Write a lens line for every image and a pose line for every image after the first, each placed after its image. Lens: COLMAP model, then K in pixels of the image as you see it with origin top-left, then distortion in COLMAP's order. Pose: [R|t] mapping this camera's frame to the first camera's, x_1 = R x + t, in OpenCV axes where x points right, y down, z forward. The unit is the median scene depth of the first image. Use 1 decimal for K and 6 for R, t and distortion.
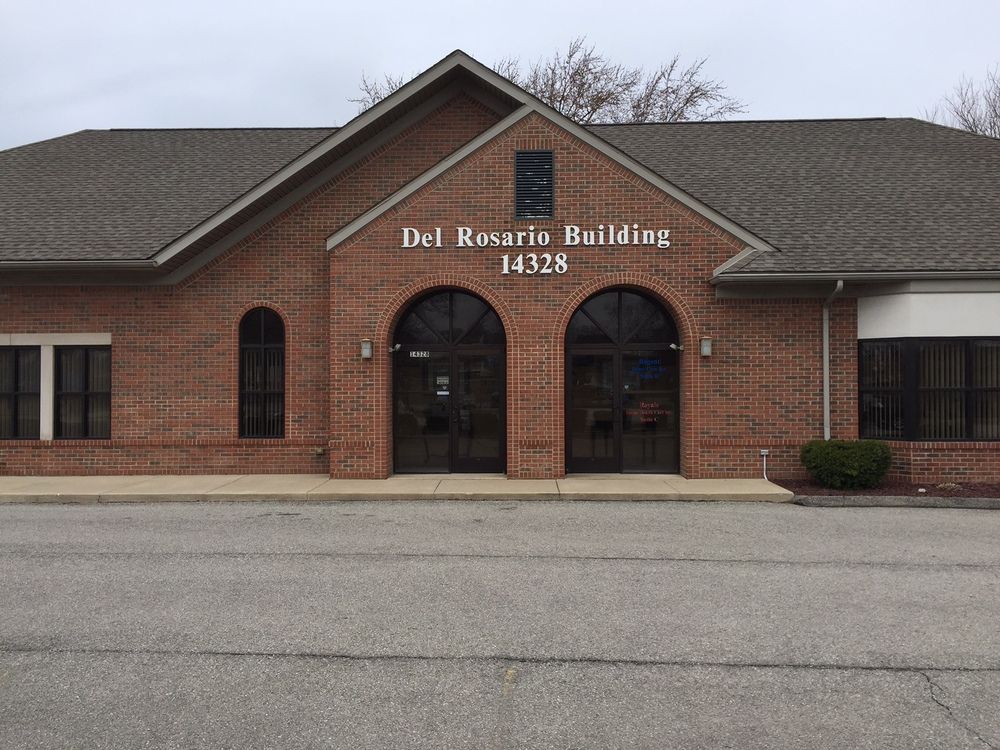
lens RADIAL K [[853.6, 0, 500.0], [0, 853.6, 375.0], [0, 0, 1]] dist [0.048854, -0.006198]
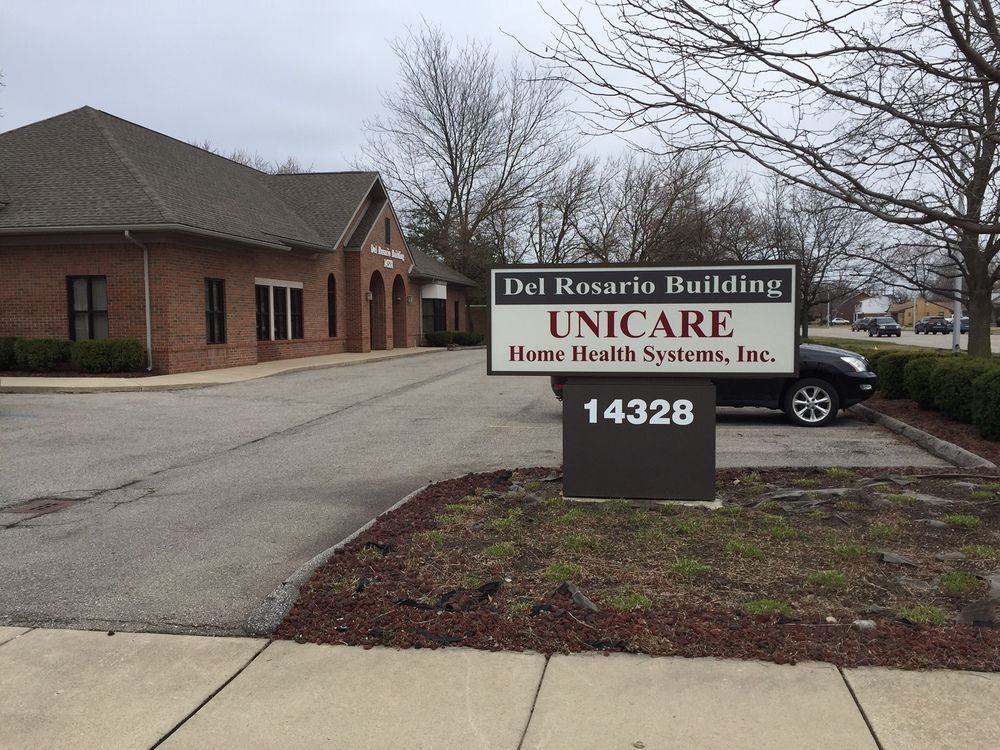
lens RADIAL K [[853.6, 0, 500.0], [0, 853.6, 375.0], [0, 0, 1]] dist [0.048854, -0.006198]
pose [[0.141613, -0.059642, 0.988124, -2.396362], [0.000658, 0.998189, 0.060155, 0.044092], [-0.989922, -0.007869, 0.141395, 0.322960]]
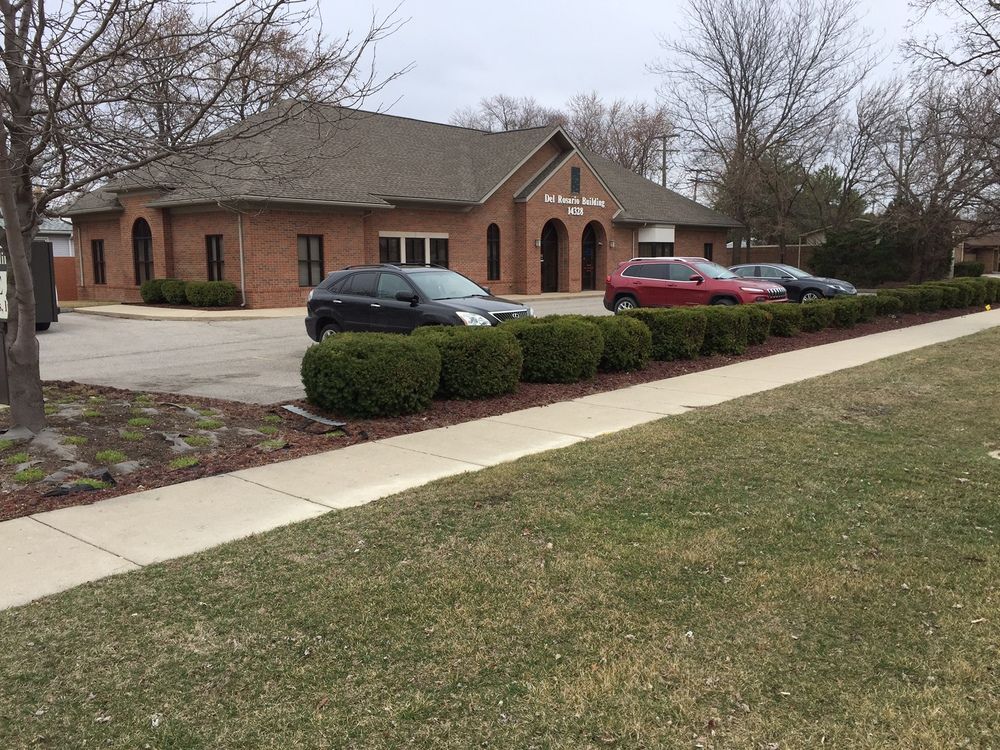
lens RADIAL K [[853.6, 0, 500.0], [0, 853.6, 375.0], [0, 0, 1]] dist [0.048854, -0.006198]
pose [[0.626367, -0.103280, 0.772656, -2.209112], [-0.004394, 0.990701, 0.135987, 0.013632], [-0.779516, -0.088573, 0.620089, -0.507609]]
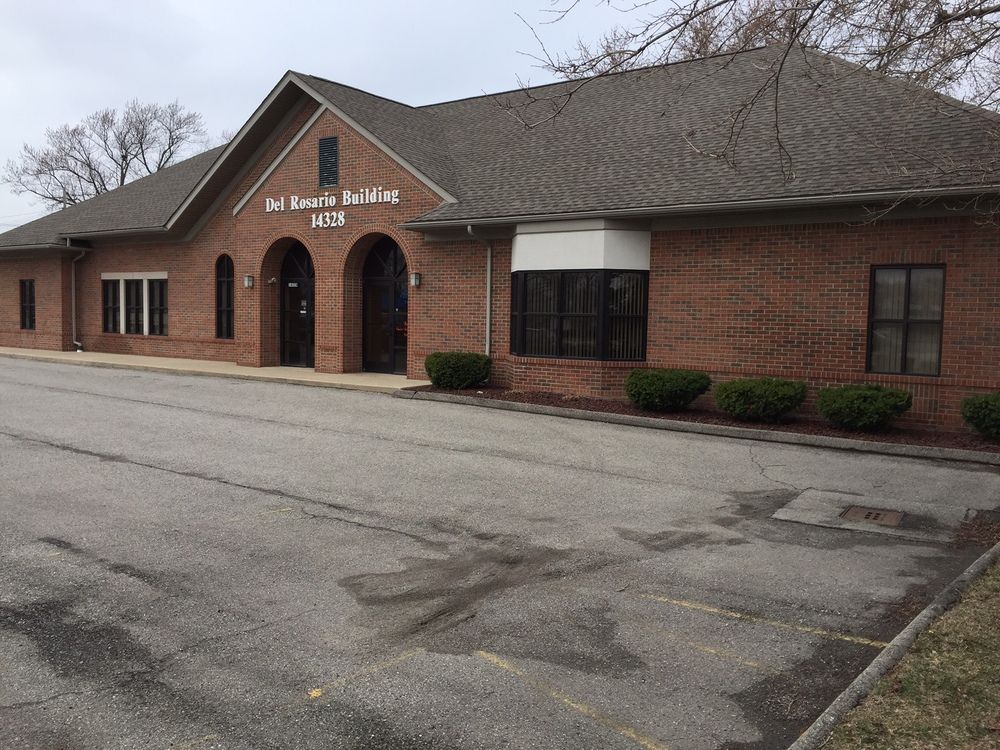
lens RADIAL K [[853.6, 0, 500.0], [0, 853.6, 375.0], [0, 0, 1]] dist [0.048854, -0.006198]
pose [[0.826544, 0.059216, -0.559749, 1.074700], [-0.016635, 0.996586, 0.080866, 0.005263], [0.562627, -0.057528, 0.824707, -0.014432]]
